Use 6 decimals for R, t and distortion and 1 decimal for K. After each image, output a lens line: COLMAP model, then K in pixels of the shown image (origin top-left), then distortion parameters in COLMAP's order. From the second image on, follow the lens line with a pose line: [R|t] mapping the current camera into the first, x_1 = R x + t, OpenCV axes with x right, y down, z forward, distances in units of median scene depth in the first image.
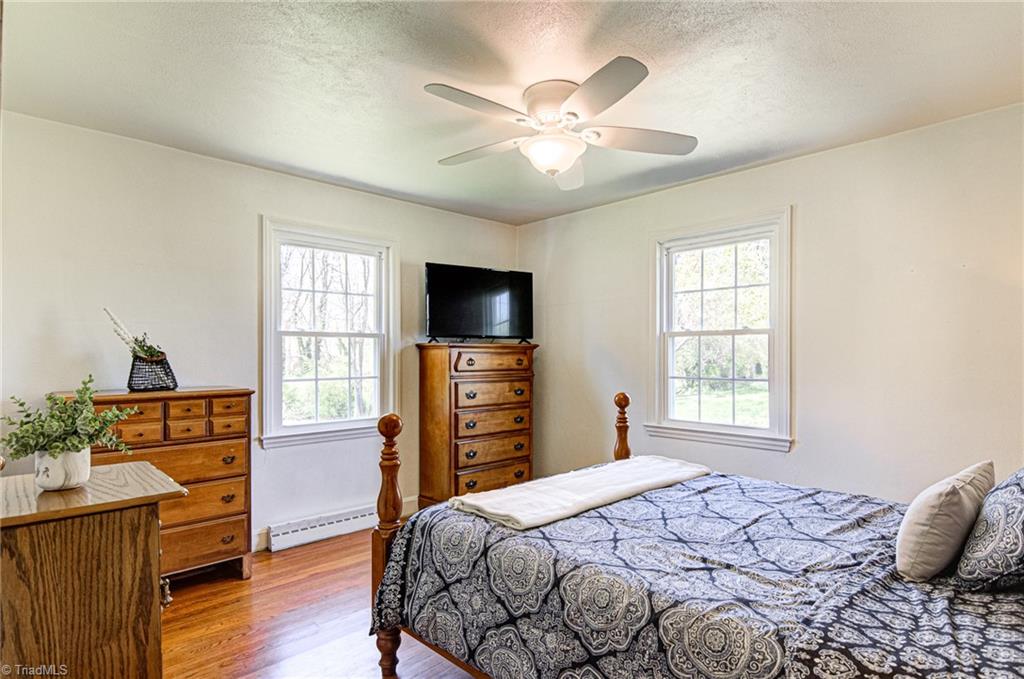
lens RADIAL K [[544.1, 0, 512.2], [0, 544.1, 355.0], [0, 0, 1]] dist [0.039580, -0.000214]
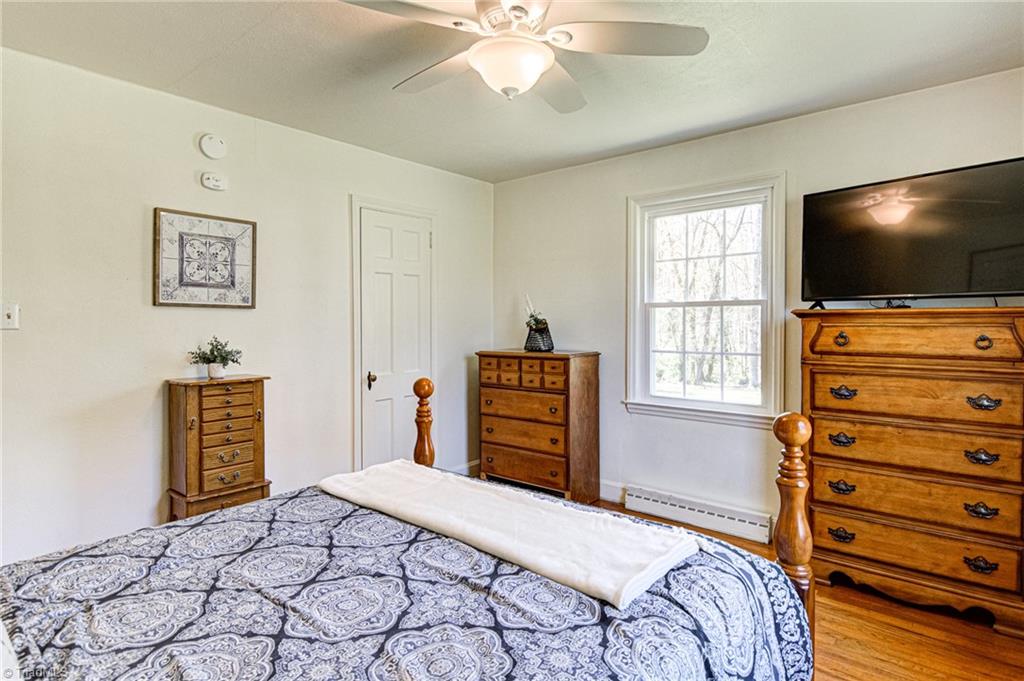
lens RADIAL K [[537.7, 0, 512.0], [0, 537.7, 340.5], [0, 0, 1]] dist [-0.002906, -0.001438]
pose [[0.105302, 0.027416, -0.994062, 0.689472], [-0.005995, 0.999619, 0.026934, 0.000578], [0.994422, 0.003124, 0.105426, 0.790845]]
